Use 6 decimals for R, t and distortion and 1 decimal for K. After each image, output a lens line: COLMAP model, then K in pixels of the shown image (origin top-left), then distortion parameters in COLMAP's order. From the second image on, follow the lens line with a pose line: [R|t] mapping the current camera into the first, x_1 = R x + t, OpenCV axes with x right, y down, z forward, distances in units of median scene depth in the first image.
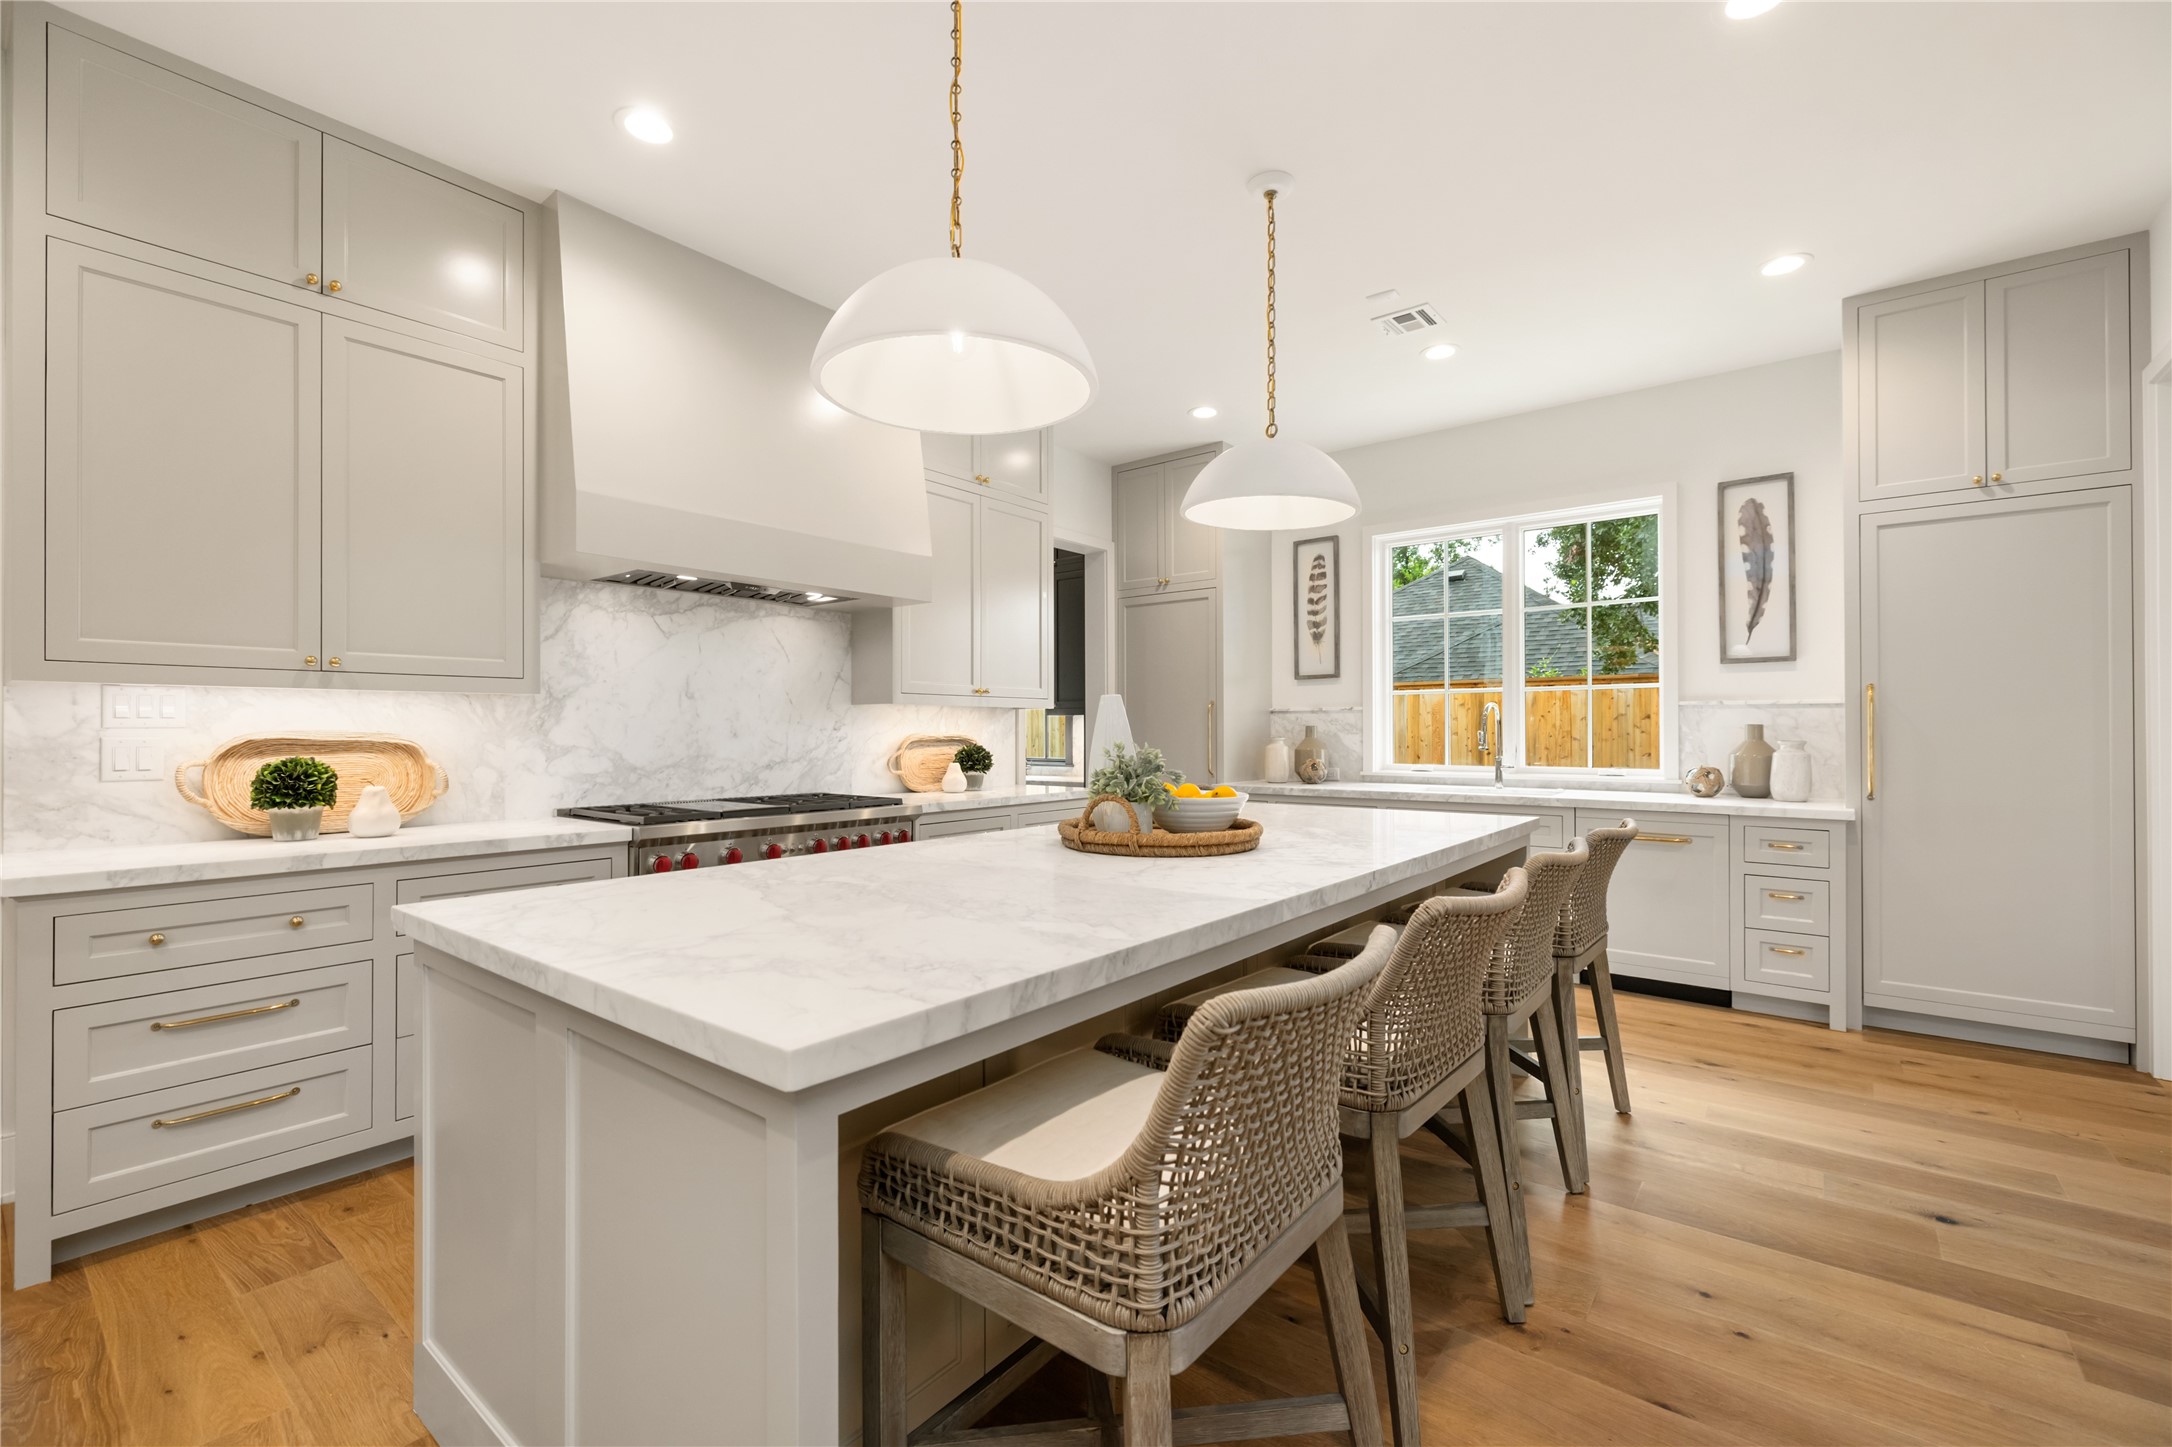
lens RADIAL K [[918.1, 0, 1090.7], [0, 918.1, 723.5], [0, 0, 1]] dist [-0.001151, 0.001235]
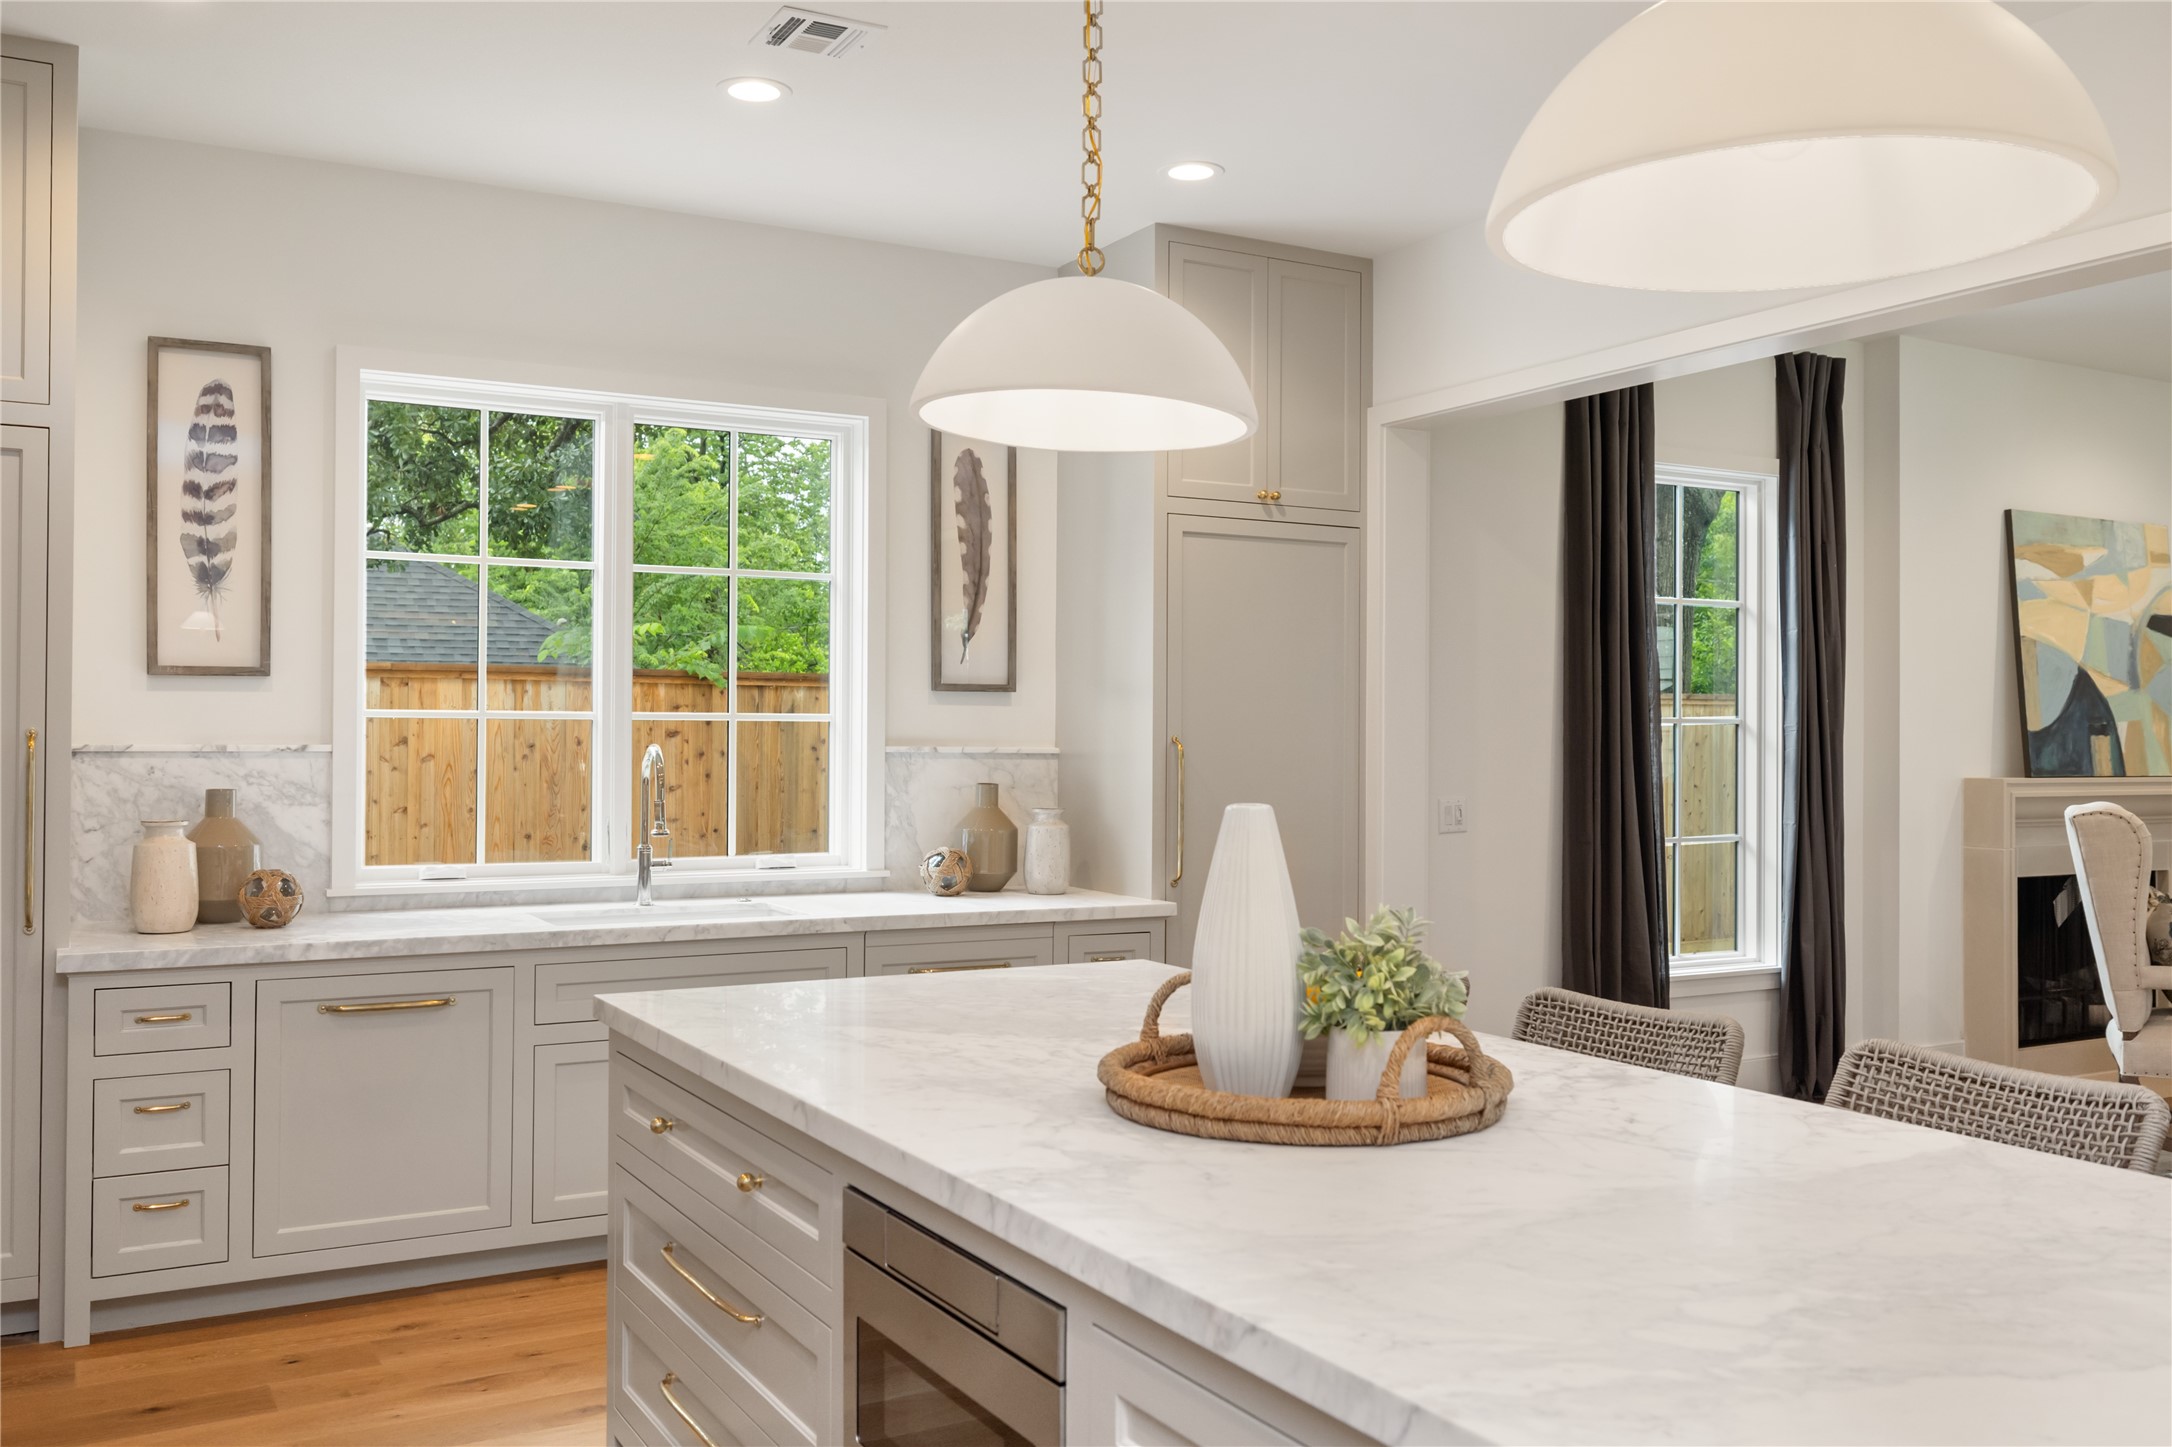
lens RADIAL K [[1825.7, 0, 1086.9], [0, 1825.7, 713.8], [0, 0, 1]] dist [0.003979, 0.002653]
pose [[0.374375, 0.013775, 0.927175, -0.493020], [-0.013160, 0.999868, -0.009541, -0.037353], [-0.927184, -0.008630, 0.374507, 0.407903]]
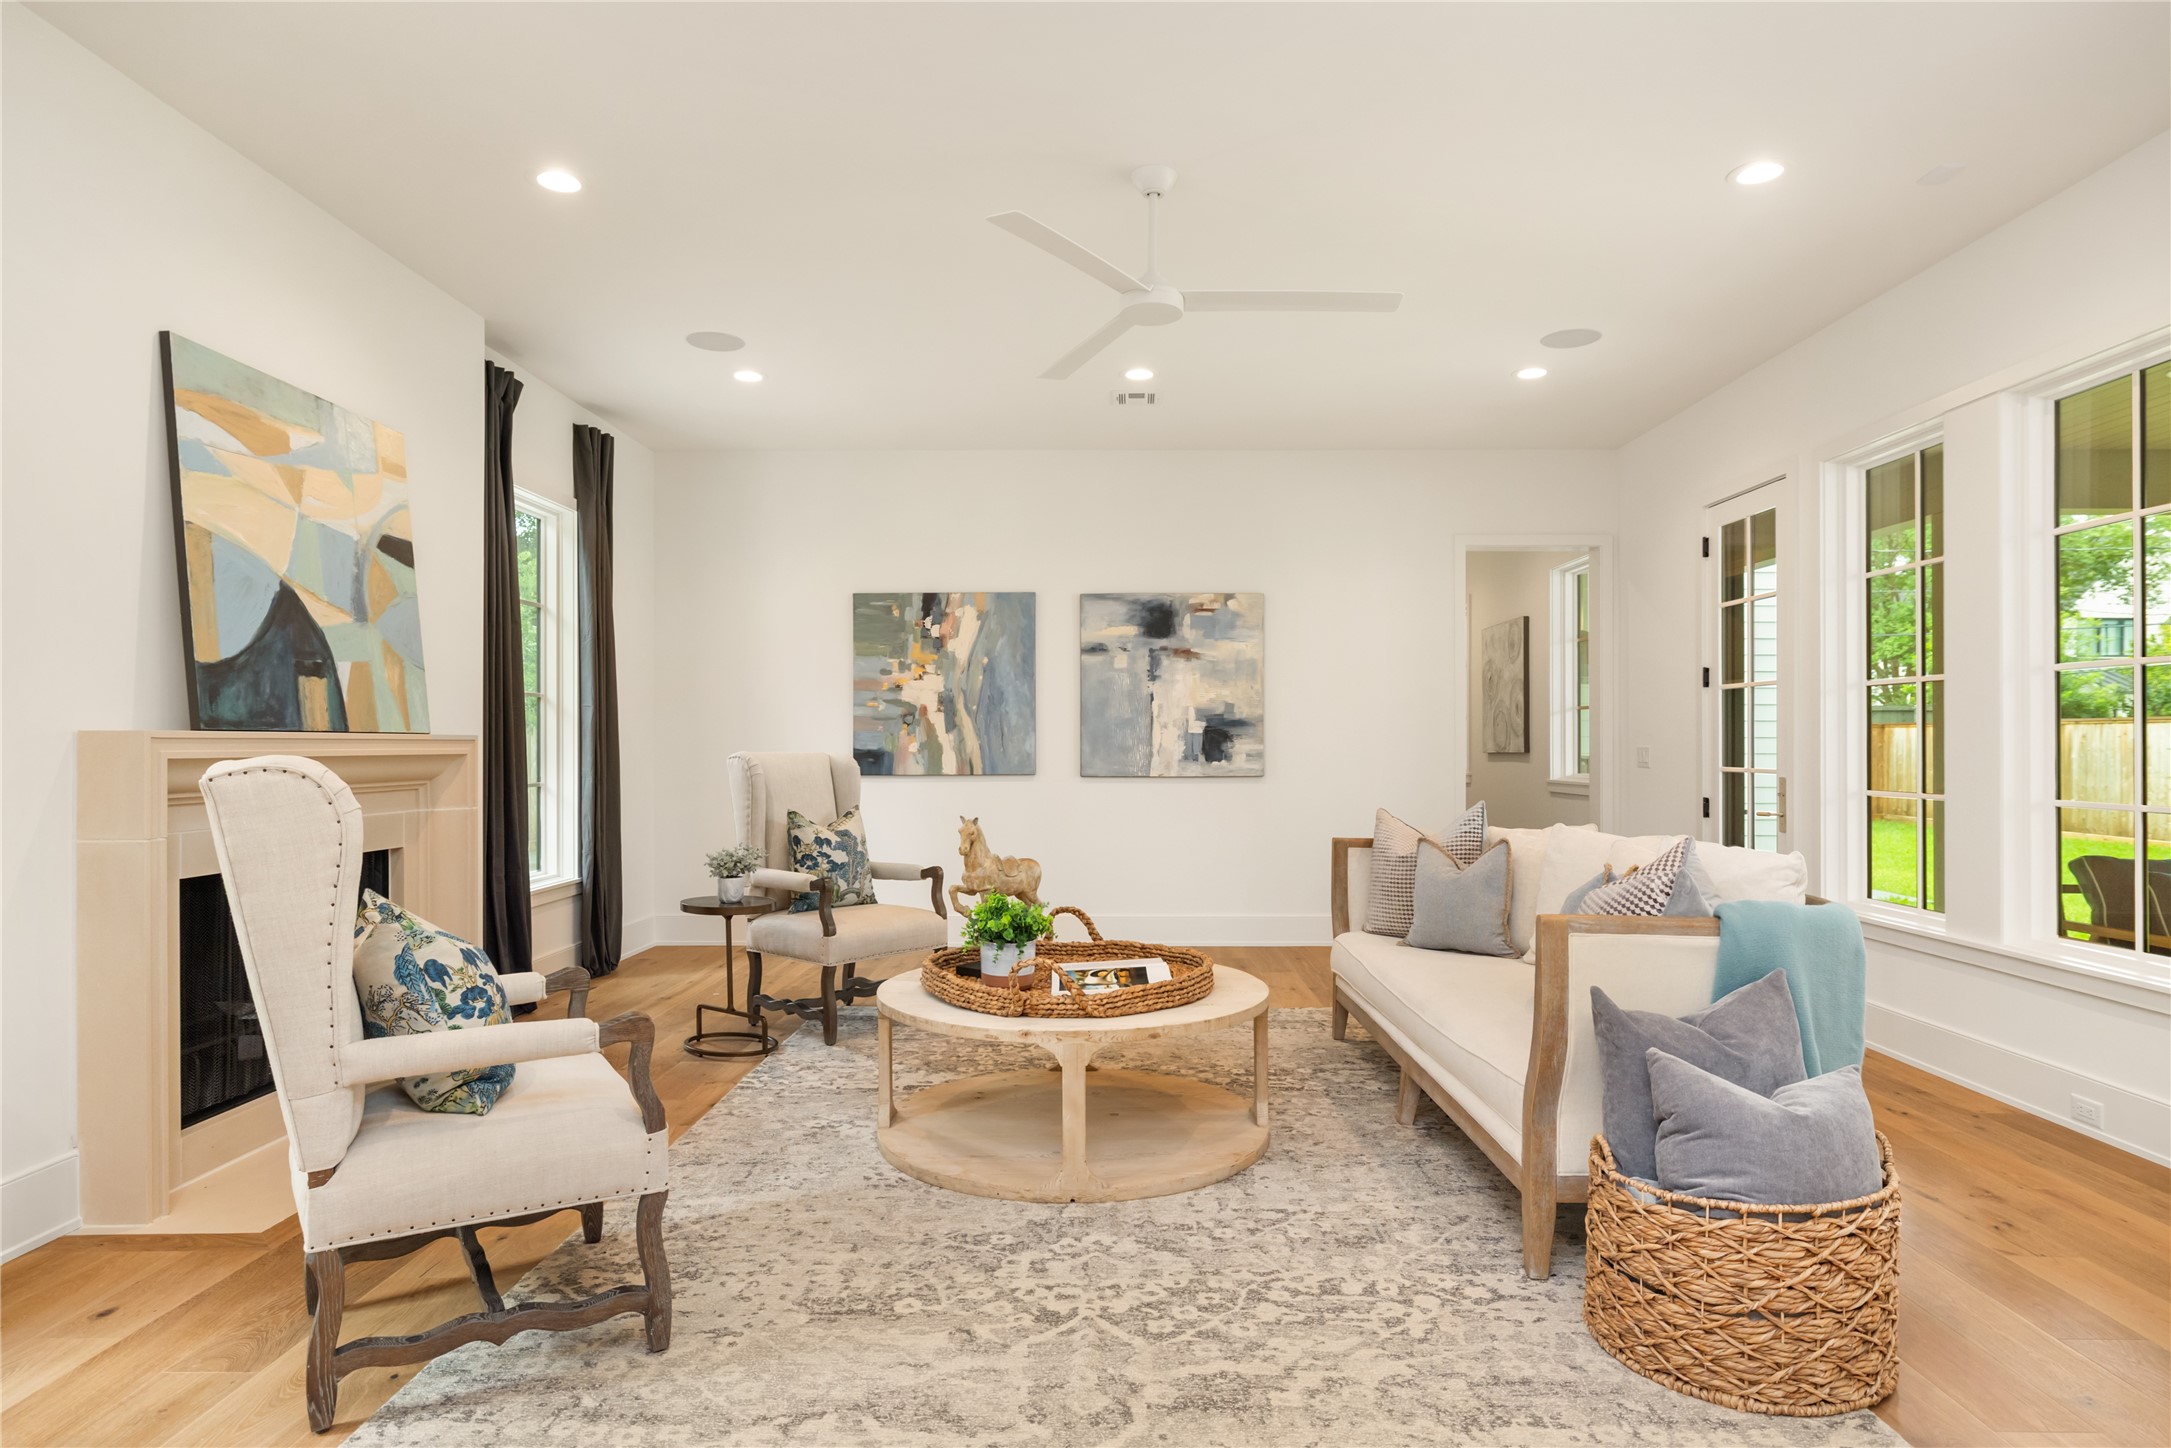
lens RADIAL K [[1204.7, 0, 1094.6], [0, 1204.7, 739.2], [0, 0, 1]] dist [0.001359, -0.000456]
pose [[-0.615704, 0.001079, 0.787976, 0.437546], [-0.005261, 0.999971, -0.005480, -0.000422], [-0.787960, -0.007519, -0.615681, 0.258193]]
